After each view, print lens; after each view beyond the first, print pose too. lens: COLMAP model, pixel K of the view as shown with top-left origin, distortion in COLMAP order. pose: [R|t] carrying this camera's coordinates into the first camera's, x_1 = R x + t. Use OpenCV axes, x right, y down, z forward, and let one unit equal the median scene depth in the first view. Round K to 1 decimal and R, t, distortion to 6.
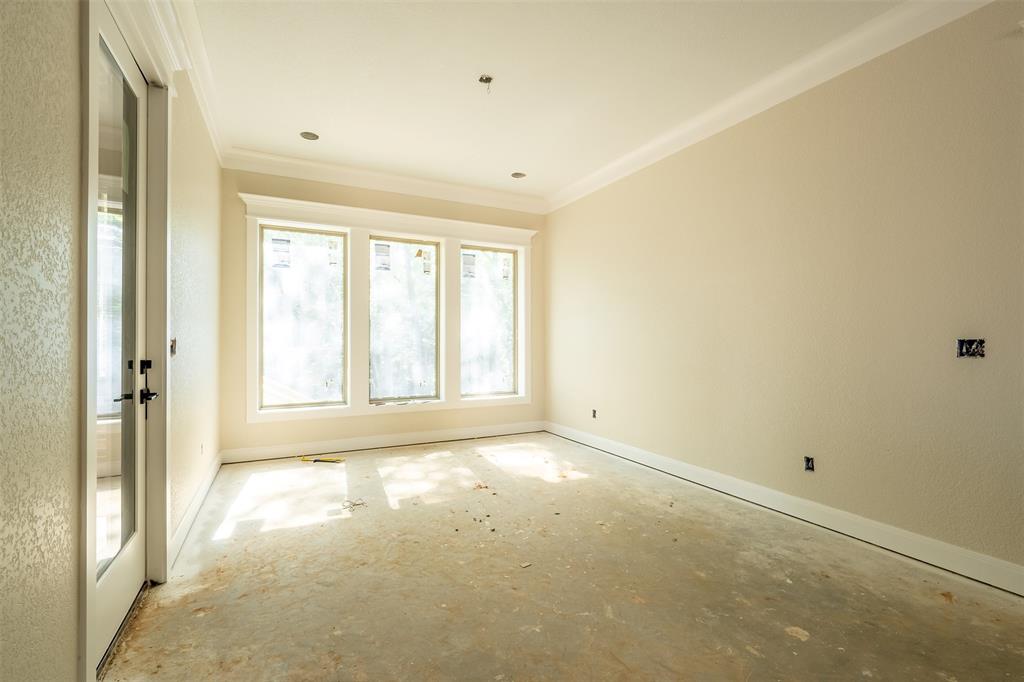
lens RADIAL K [[473.3, 0, 490.2], [0, 473.3, 336.0], [0, 0, 1]] dist [0.002722, 0.001124]
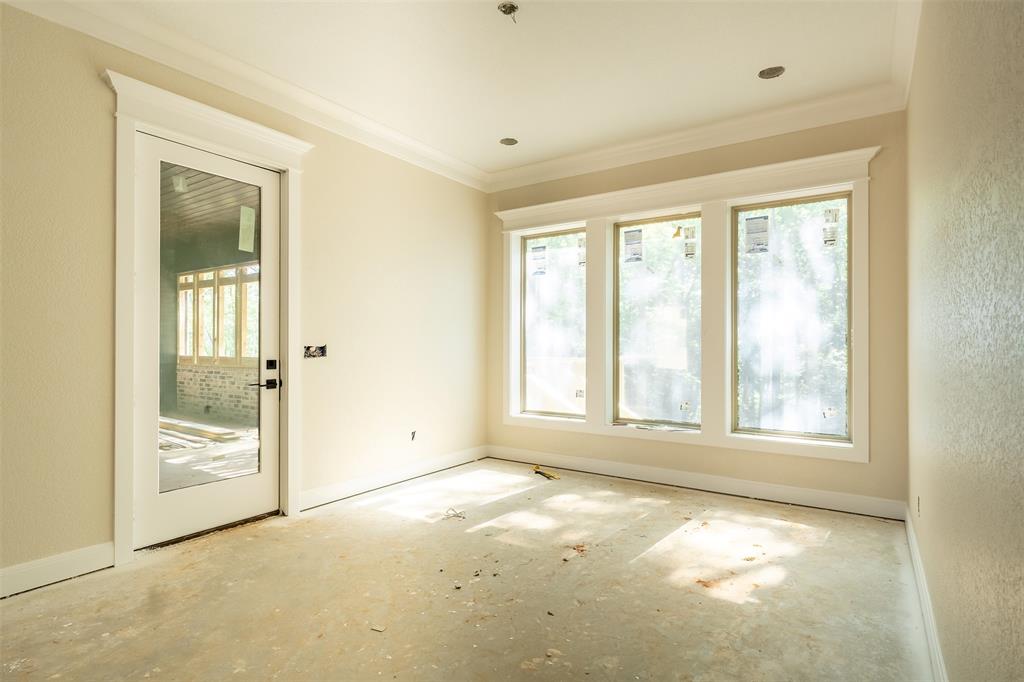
lens RADIAL K [[517.7, 0, 485.3], [0, 517.7, 346.3], [0, 0, 1]] dist [0.004203, 0.000202]
pose [[0.478488, 0.002465, -0.878090, 0.488943], [0.006670, 0.999957, 0.006441, -0.000666], [0.878069, -0.008939, 0.478451, 0.387955]]
